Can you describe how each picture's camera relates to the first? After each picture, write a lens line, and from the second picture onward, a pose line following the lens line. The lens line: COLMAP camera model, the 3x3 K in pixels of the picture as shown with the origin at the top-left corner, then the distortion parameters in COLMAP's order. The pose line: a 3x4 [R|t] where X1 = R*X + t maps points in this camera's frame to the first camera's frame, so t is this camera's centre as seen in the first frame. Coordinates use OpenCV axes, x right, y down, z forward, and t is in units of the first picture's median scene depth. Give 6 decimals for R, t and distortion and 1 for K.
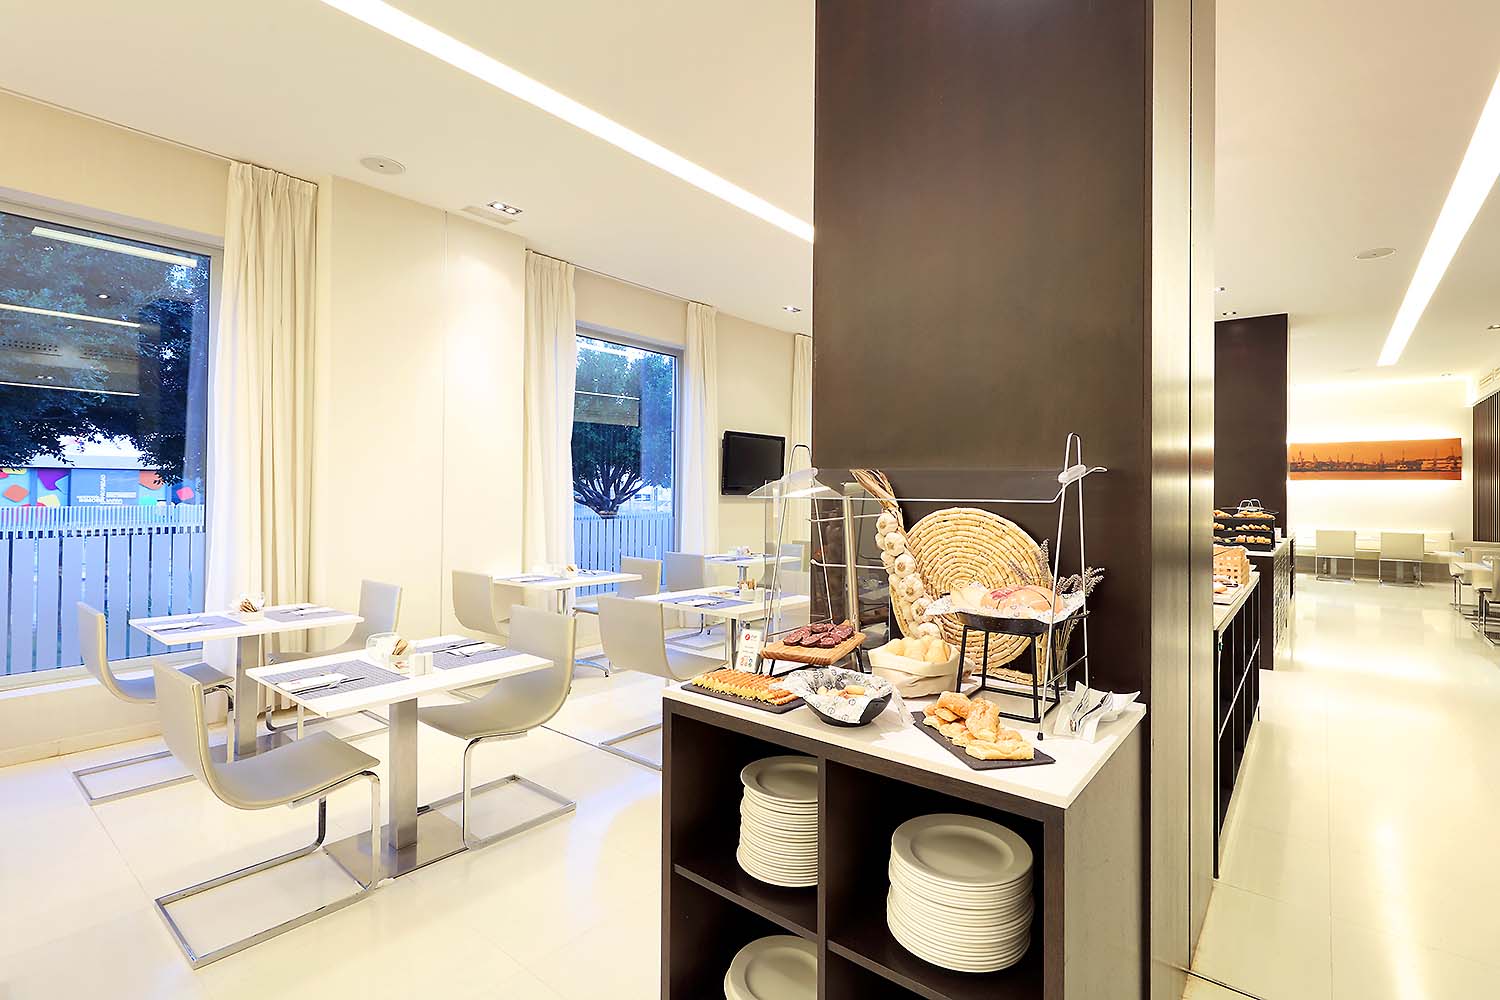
lens RADIAL K [[699.2, 0, 745.4], [0, 699.2, 473.8], [0, 0, 1]] dist [0.005582, 0.000410]
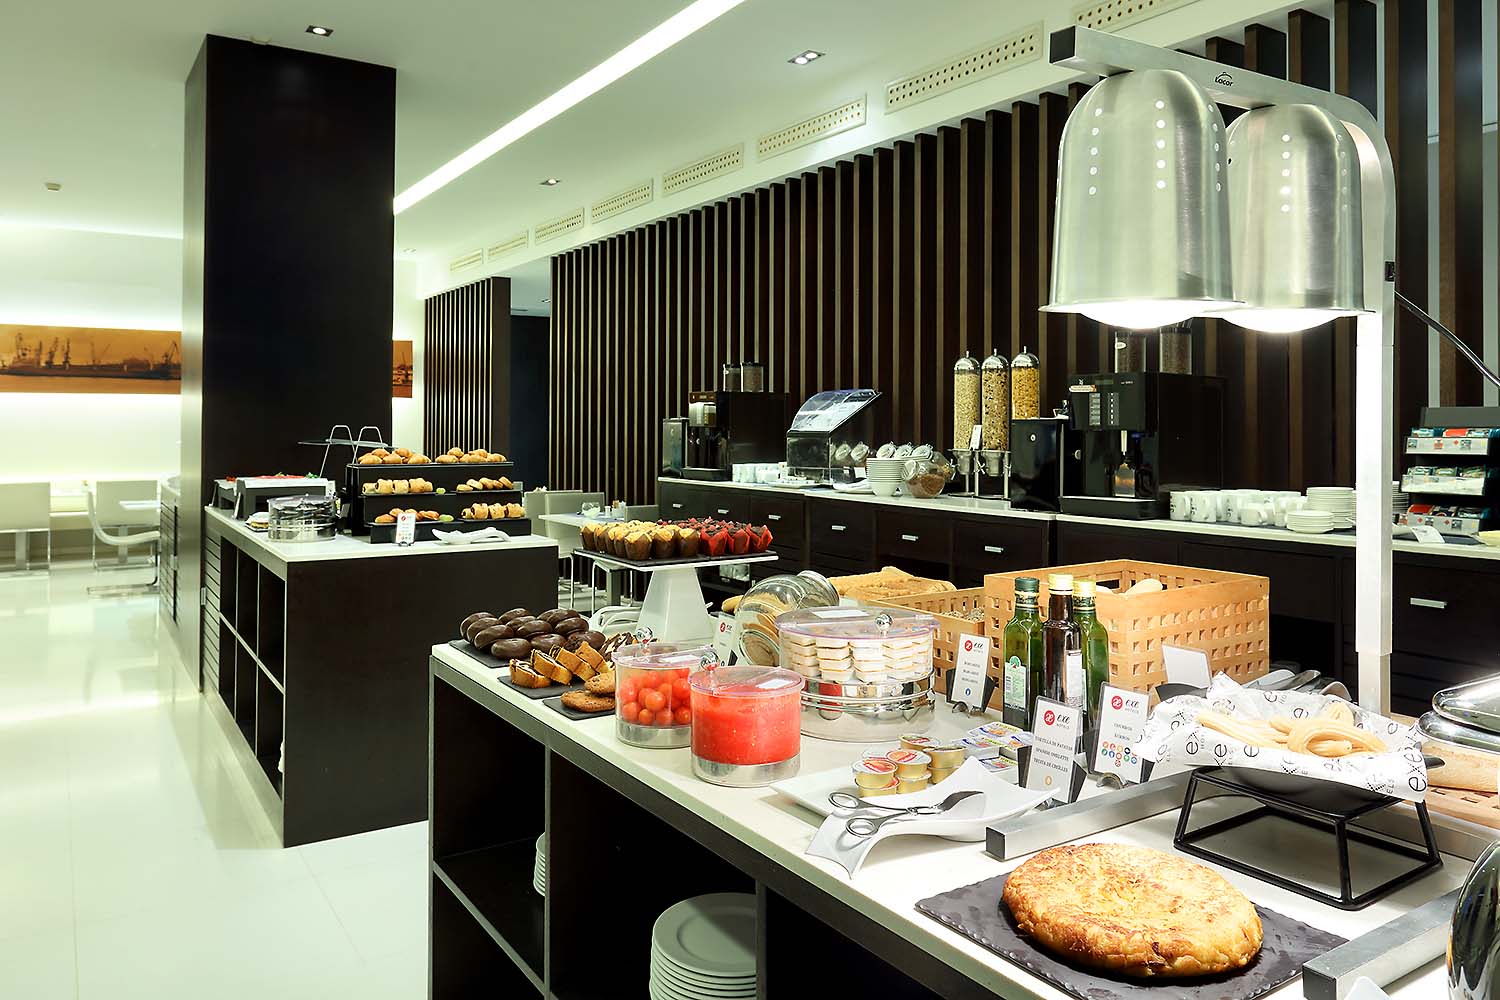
lens RADIAL K [[1085.6, 0, 754.5], [0, 1085.6, 400.4], [0, 0, 1]] dist [-0.001160, -0.003323]
pose [[0.298562, 0.014337, 0.954282, 0.058493], [-0.022402, 0.999717, -0.008011, 0.013387], [-0.954127, -0.018986, 0.298799, 0.345076]]
